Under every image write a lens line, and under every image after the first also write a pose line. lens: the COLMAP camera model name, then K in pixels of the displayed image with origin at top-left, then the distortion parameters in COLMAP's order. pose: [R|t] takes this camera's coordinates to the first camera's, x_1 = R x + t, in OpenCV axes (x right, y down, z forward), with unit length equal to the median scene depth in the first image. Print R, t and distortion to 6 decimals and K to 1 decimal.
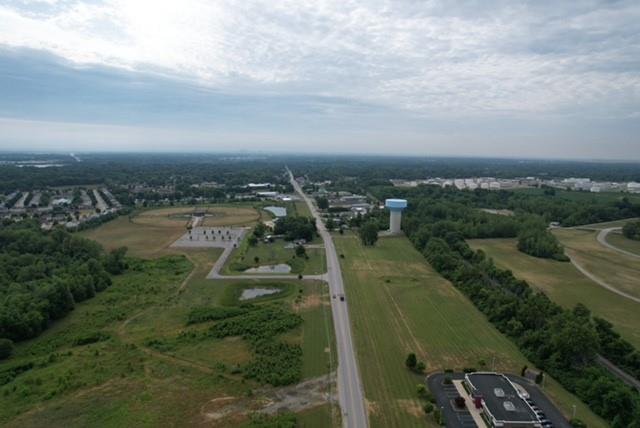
lens RADIAL K [[407.0, 0, 322.1], [0, 407.0, 218.0], [0, 0, 1]] dist [-0.077676, 0.075332]
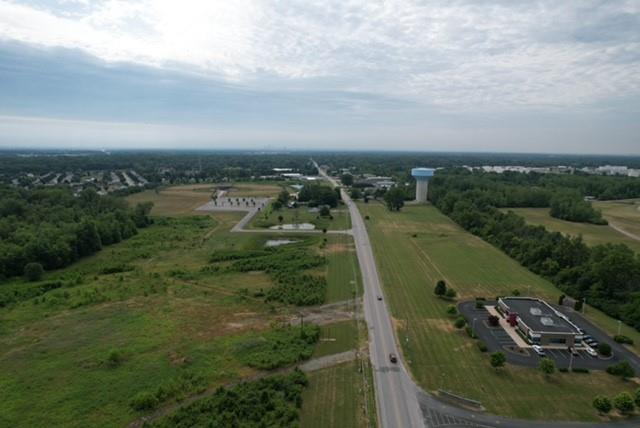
lens RADIAL K [[407.9, 0, 322.1], [0, 407.9, 213.3], [0, 0, 1]] dist [-0.077480, 0.074779]
pose [[0.998256, 0.002515, -0.058972, -0.001655], [-0.002888, 0.999976, -0.006239, 0.105170], [0.058954, 0.006398, 0.998240, 0.013632]]
